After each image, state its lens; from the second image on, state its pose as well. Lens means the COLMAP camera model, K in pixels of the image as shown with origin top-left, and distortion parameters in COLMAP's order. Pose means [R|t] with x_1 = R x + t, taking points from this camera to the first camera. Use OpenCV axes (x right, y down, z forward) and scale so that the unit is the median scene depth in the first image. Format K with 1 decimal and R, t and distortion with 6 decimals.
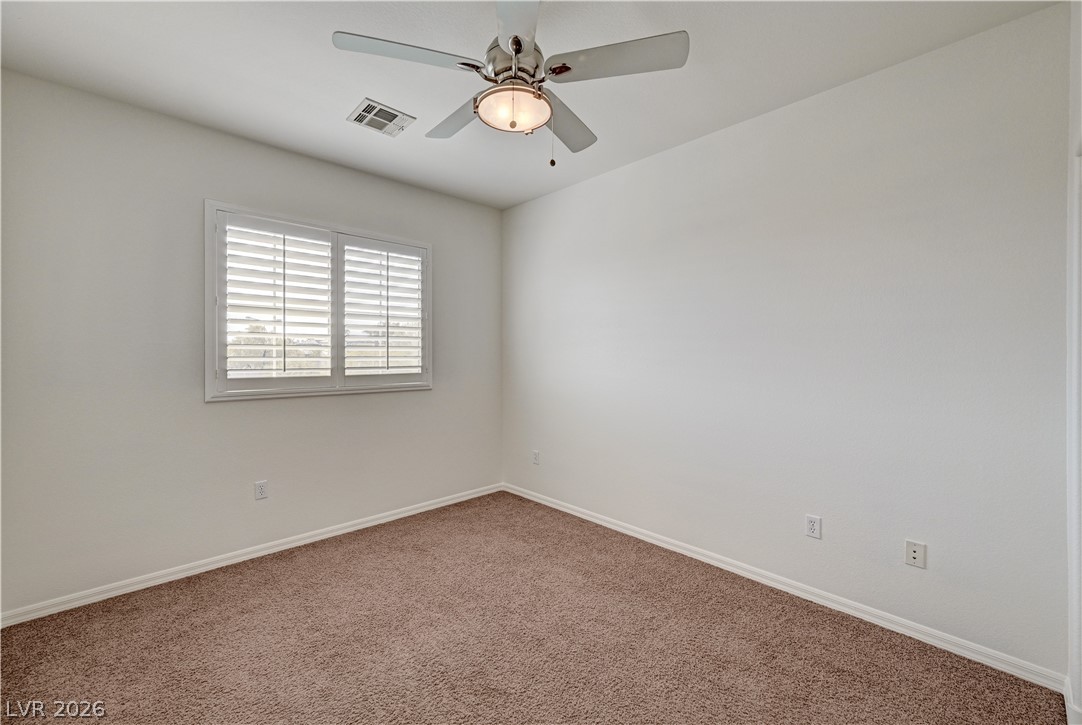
lens RADIAL K [[359.7, 0, 536.2], [0, 359.7, 361.2], [0, 0, 1]] dist [0.001819, 0.000137]
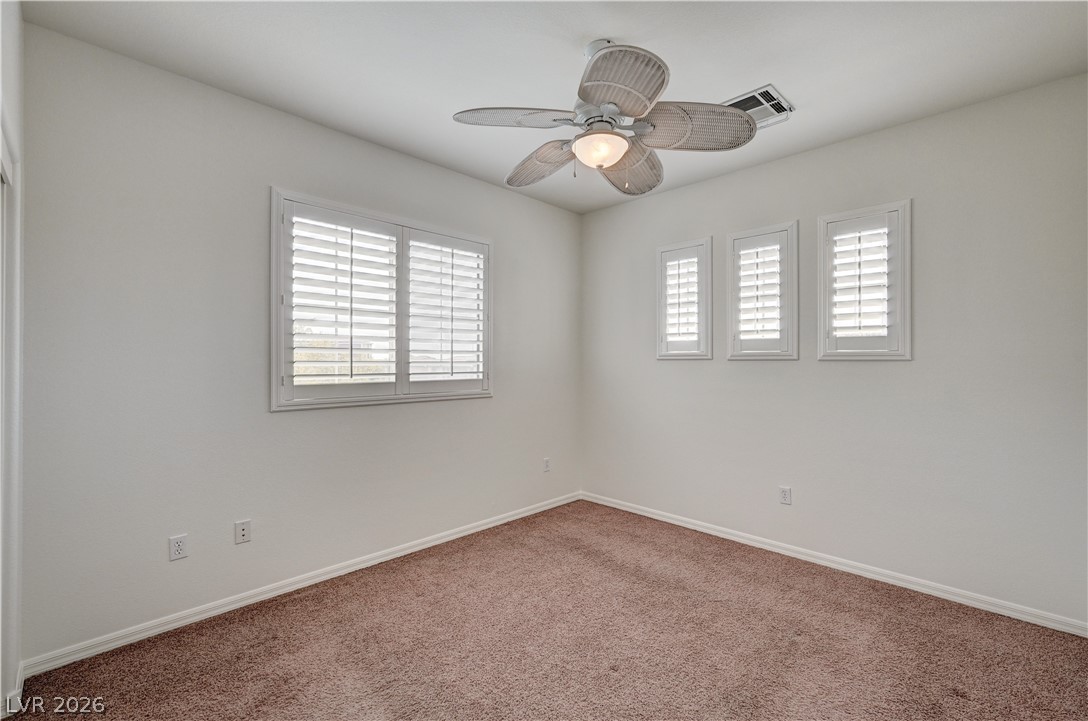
lens RADIAL K [[466.5, 0, 565.1], [0, 466.5, 364.6], [0, 0, 1]] dist [0.014841, -0.000360]
pose [[0.989567, 0.001629, 0.144067, -0.319125], [-0.000652, 0.999976, -0.006831, 0.003875], [-0.144074, 0.006666, 0.989544, -0.249137]]
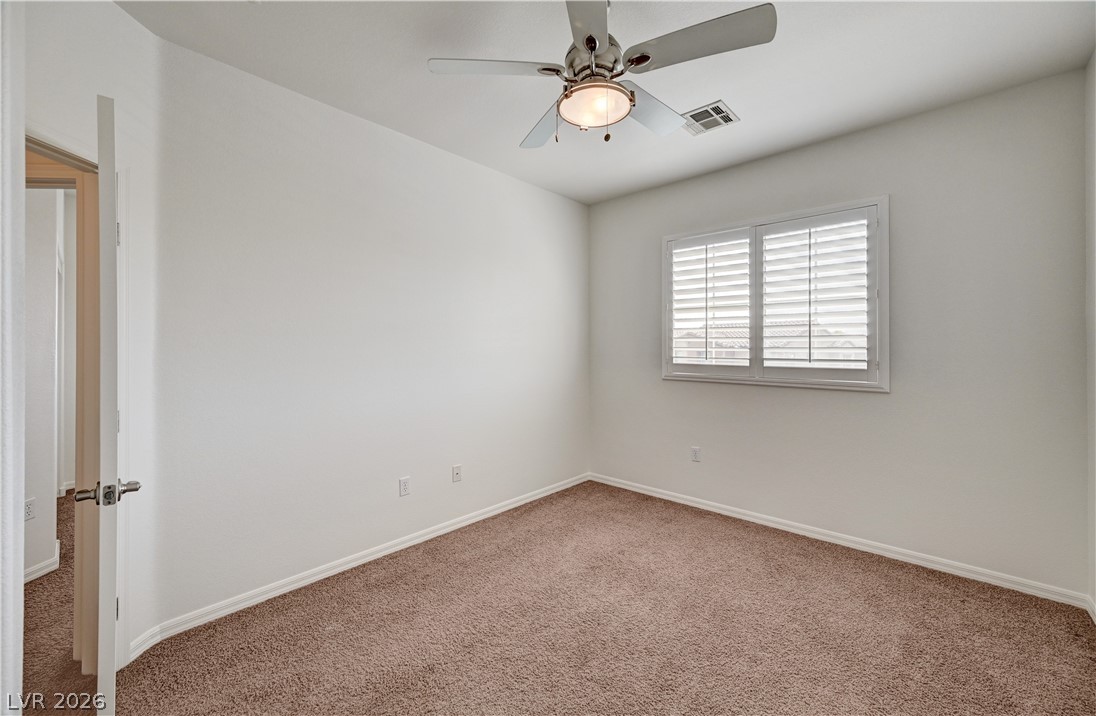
lens RADIAL K [[349.7, 0, 553.1], [0, 349.7, 349.9], [0, 0, 1]] dist [0.000298, 0.000188]
pose [[0.273062, 0.011254, -0.961931, 0.255741], [-0.016965, 0.999832, 0.006881, -0.003063], [0.961847, 0.014440, 0.273207, 0.183667]]
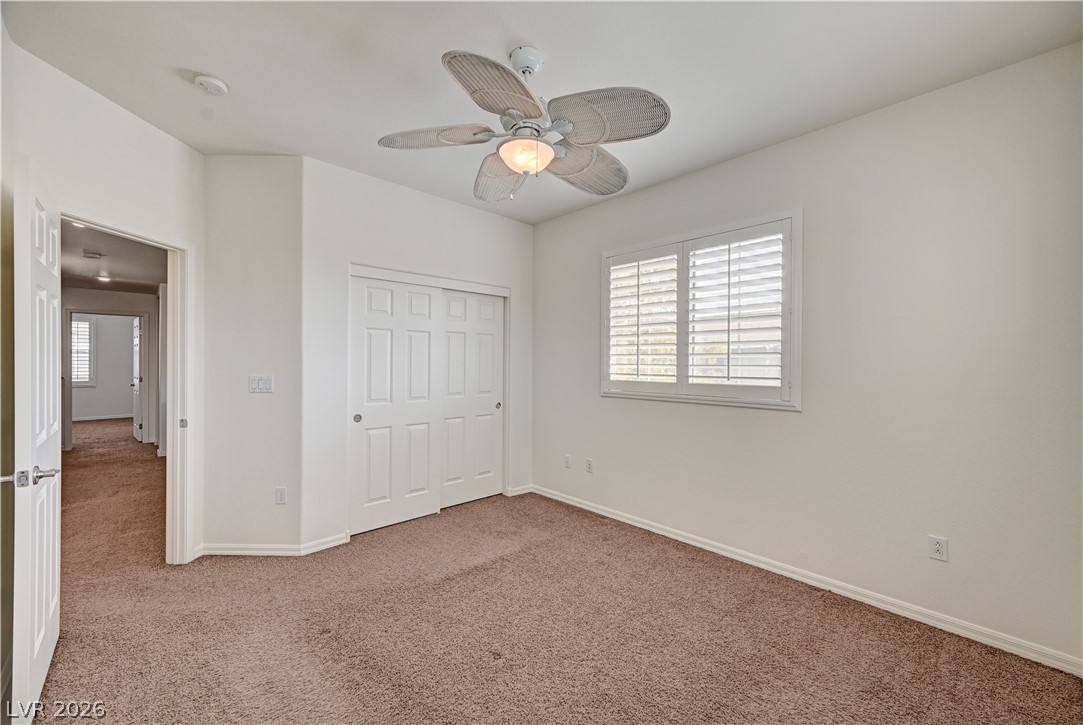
lens RADIAL K [[429.4, 0, 529.5], [0, 429.4, 365.6], [0, 0, 1]] dist [0.005056, -0.000037]
pose [[0.083123, 0.009206, -0.996497, 0.638133], [-0.022932, 0.999710, 0.007322, -0.008605], [0.996275, 0.022243, 0.083310, 0.487630]]
